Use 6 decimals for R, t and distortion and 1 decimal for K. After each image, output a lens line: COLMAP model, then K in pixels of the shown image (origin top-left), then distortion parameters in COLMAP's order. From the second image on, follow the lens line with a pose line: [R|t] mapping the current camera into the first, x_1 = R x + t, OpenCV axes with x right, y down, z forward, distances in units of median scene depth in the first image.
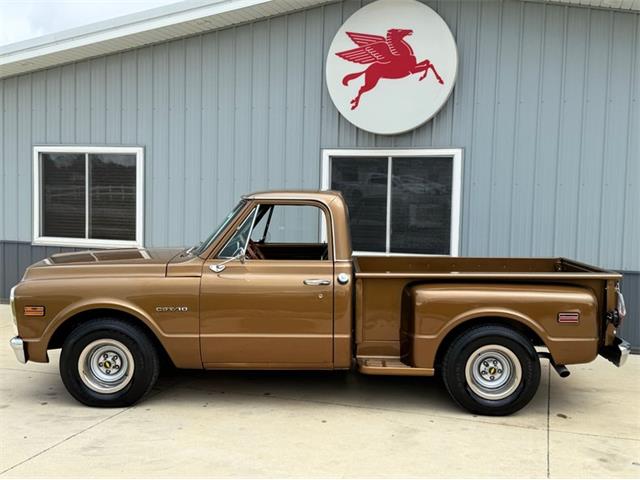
lens RADIAL K [[730.7, 0, 320.7], [0, 730.7, 238.7], [0, 0, 1]] dist [0.188163, -0.424001]
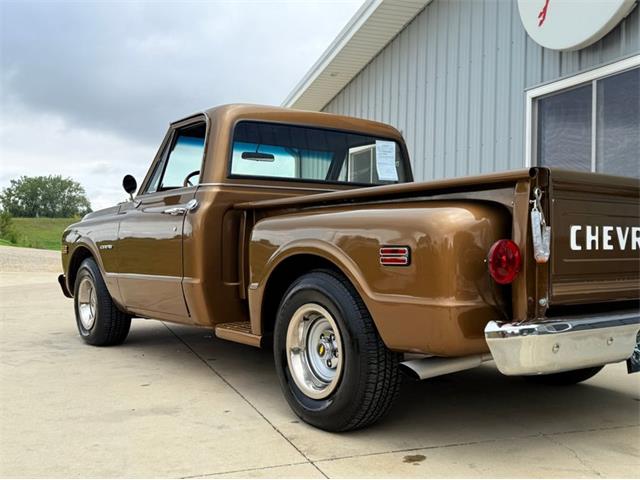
lens RADIAL K [[663.4, 0, 315.9], [0, 663.4, 238.6], [0, 0, 1]] dist [0.169013, -0.355866]
pose [[0.614407, -0.016804, -0.788810, 0.633587], [-0.046442, 0.997269, -0.057419, 0.118497], [0.787621, 0.071913, 0.611949, 0.651993]]
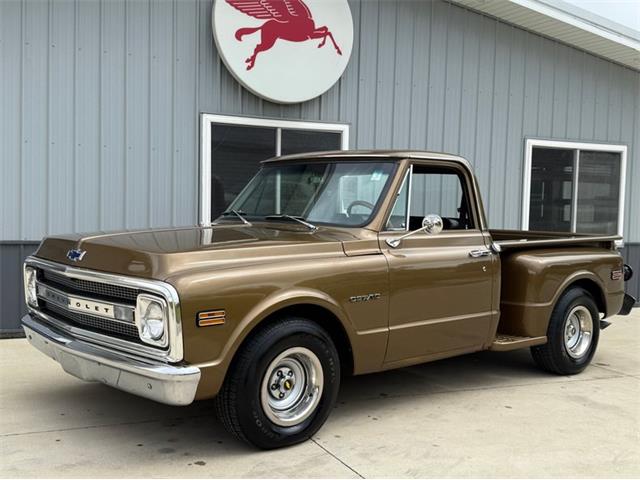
lens RADIAL K [[722.2, 0, 318.9], [0, 722.2, 241.8], [0, 0, 1]] dist [0.188970, -0.433586]
pose [[0.743288, -0.034865, 0.668062, -0.706856], [0.033610, 0.999326, 0.014759, 0.024792], [-0.668126, 0.011483, 0.743959, 0.457582]]
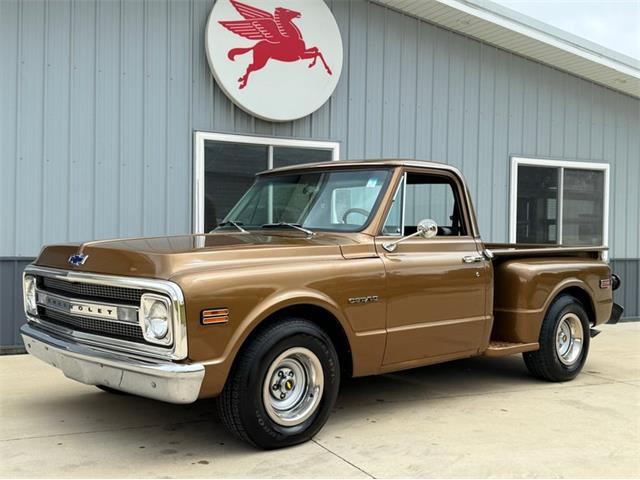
lens RADIAL K [[722.2, 0, 318.9], [0, 722.2, 241.8], [0, 0, 1]] dist [0.188970, -0.433586]
pose [[0.728892, -0.013904, 0.684488, -0.727492], [0.042625, 0.998776, -0.025103, 0.050347], [-0.683301, 0.047473, 0.728592, 0.456779]]
